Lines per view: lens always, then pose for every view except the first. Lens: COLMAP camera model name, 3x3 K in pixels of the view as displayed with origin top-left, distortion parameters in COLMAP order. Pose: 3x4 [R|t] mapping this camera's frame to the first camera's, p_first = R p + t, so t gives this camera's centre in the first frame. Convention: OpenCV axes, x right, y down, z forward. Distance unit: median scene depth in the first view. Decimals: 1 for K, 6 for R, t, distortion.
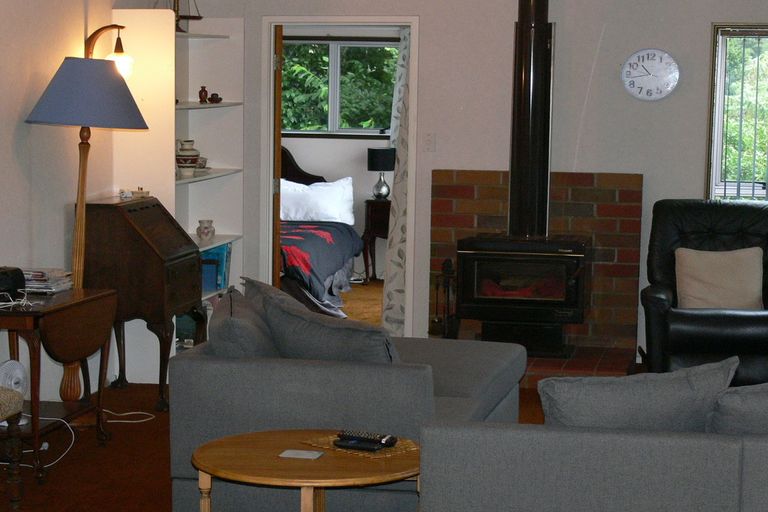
lens RADIAL K [[1764.6, 0, 383.6], [0, 1764.6, 261.6], [0, 0, 1]] dist [0.131190, 0.000000]
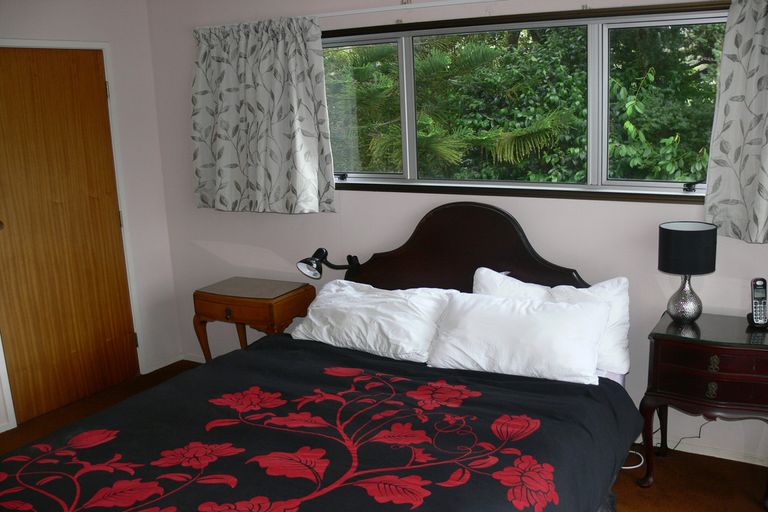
lens RADIAL K [[789.3, 0, 380.9], [0, 789.3, 256.0], [0, 0, 1]] dist [-0.075736, 0.000000]
pose [[0.932357, 0.033094, -0.360022, -0.002254], [0.022991, 0.988359, 0.150391, -0.091688], [0.360808, -0.148496, 0.920743, 0.756642]]
